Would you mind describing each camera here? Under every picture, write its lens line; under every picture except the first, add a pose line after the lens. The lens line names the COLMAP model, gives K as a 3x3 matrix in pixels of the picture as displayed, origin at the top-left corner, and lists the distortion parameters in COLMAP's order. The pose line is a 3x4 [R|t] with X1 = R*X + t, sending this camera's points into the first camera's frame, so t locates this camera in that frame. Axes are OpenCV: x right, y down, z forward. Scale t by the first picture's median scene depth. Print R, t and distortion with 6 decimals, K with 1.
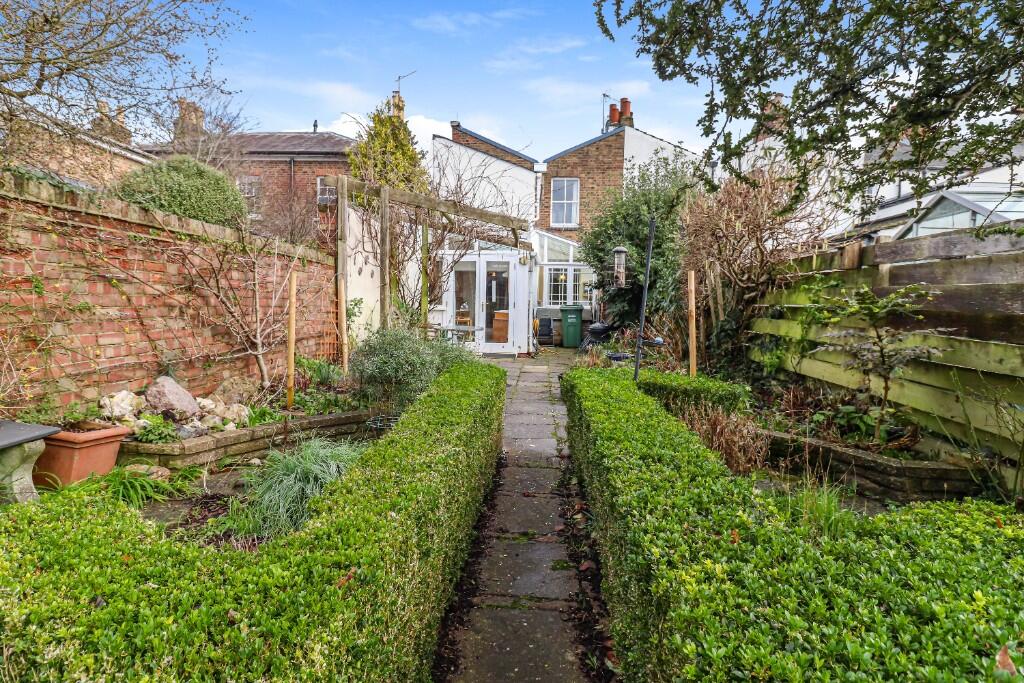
lens RADIAL K [[531.1, 0, 509.6], [0, 531.1, 341.1], [0, 0, 1]] dist [-0.029342, -0.000249]
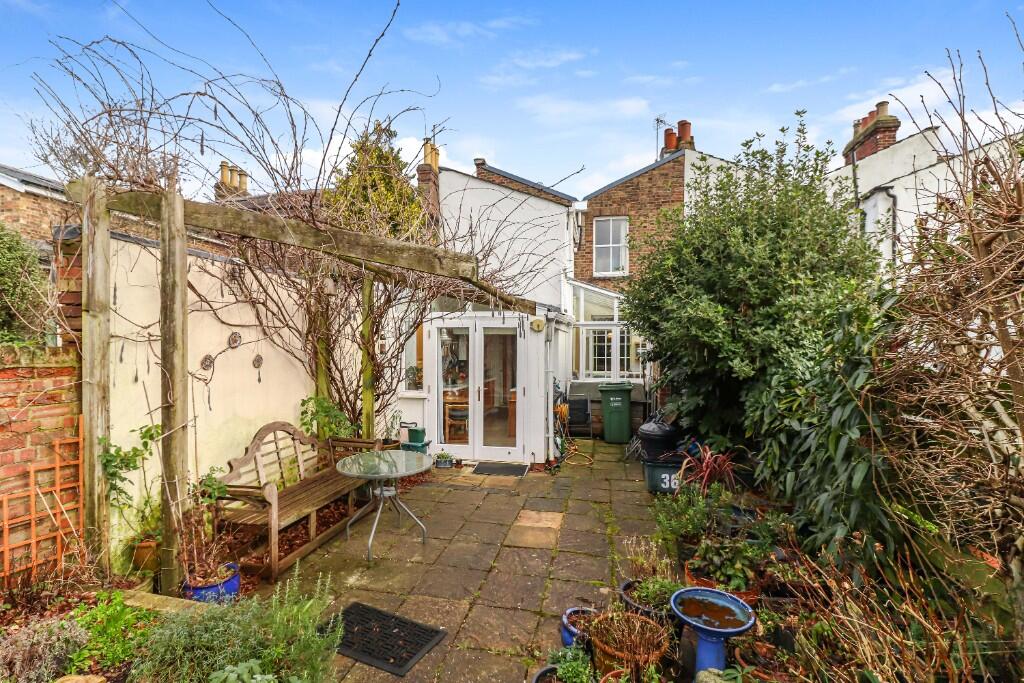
lens RADIAL K [[473.8, 0, 507.7], [0, 473.8, 354.0], [0, 0, 1]] dist [-0.001366, -0.000383]
pose [[0.990234, -0.010486, -0.139022, 0.064764], [0.002371, 0.998290, -0.058410, -0.071979], [0.139396, 0.057510, 0.988565, 0.357804]]
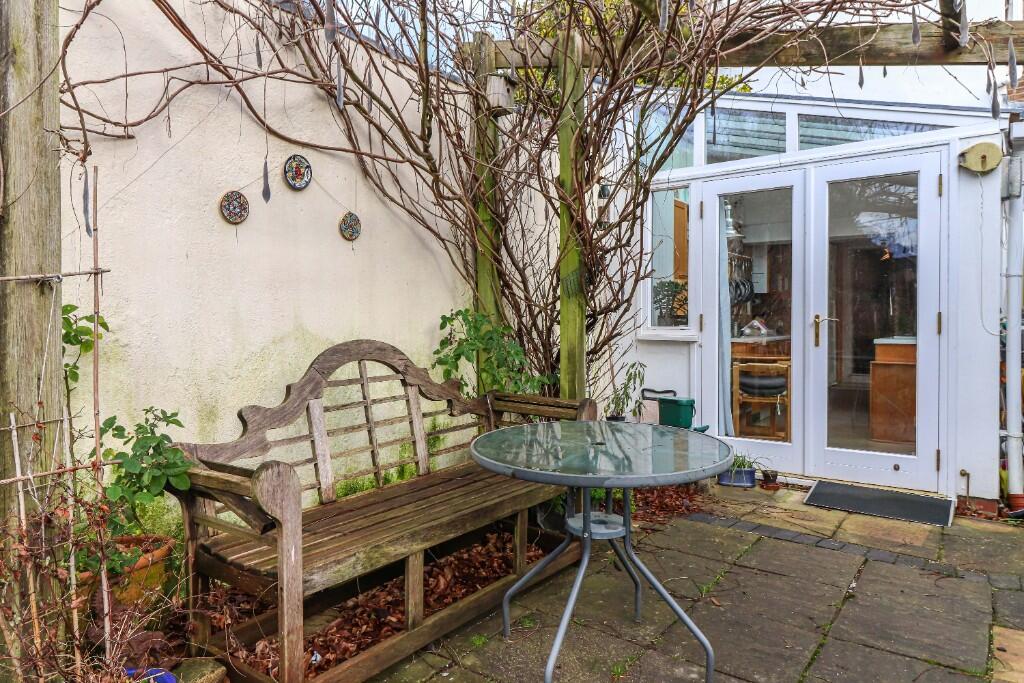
lens RADIAL K [[663.7, 0, 501.7], [0, 663.7, 336.8], [0, 0, 1]] dist [0.021742, -0.003995]
pose [[0.838146, -0.006217, -0.545411, 0.006937], [-0.020528, 0.998867, -0.042931, -0.036255], [0.545060, 0.047179, 0.837068, 0.517545]]
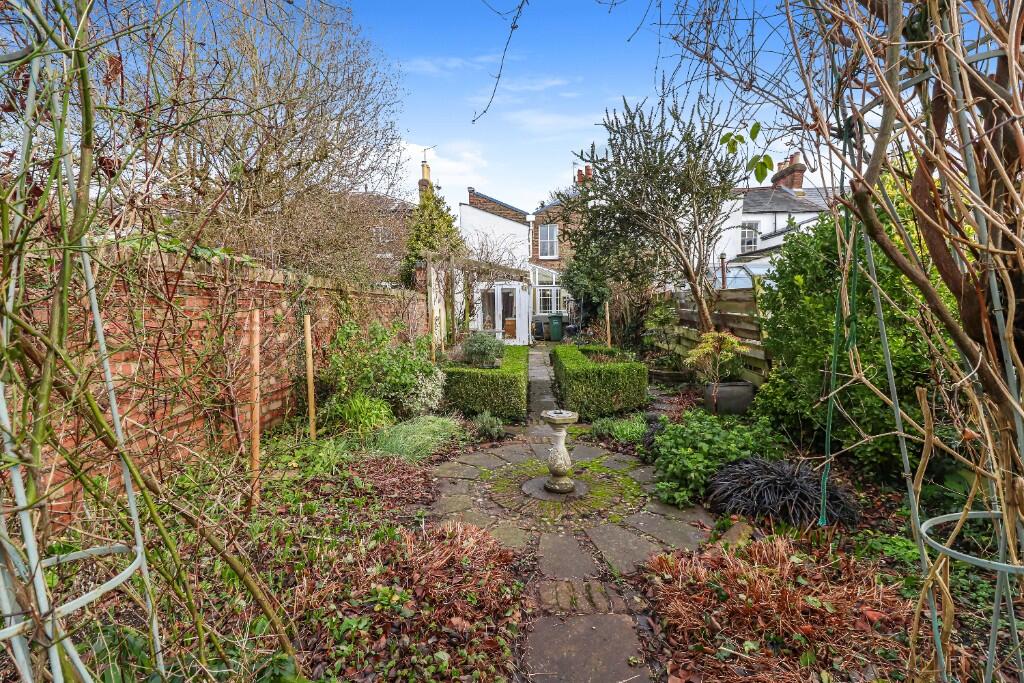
lens RADIAL K [[473.8, 0, 509.1], [0, 473.8, 337.2], [0, 0, 1]] dist [-0.001366, -0.000383]
pose [[0.999315, -0.034172, 0.014178, -0.041595], [0.034295, 0.999376, -0.008470, 0.009280], [-0.013880, 0.008950, 0.999864, -0.400570]]
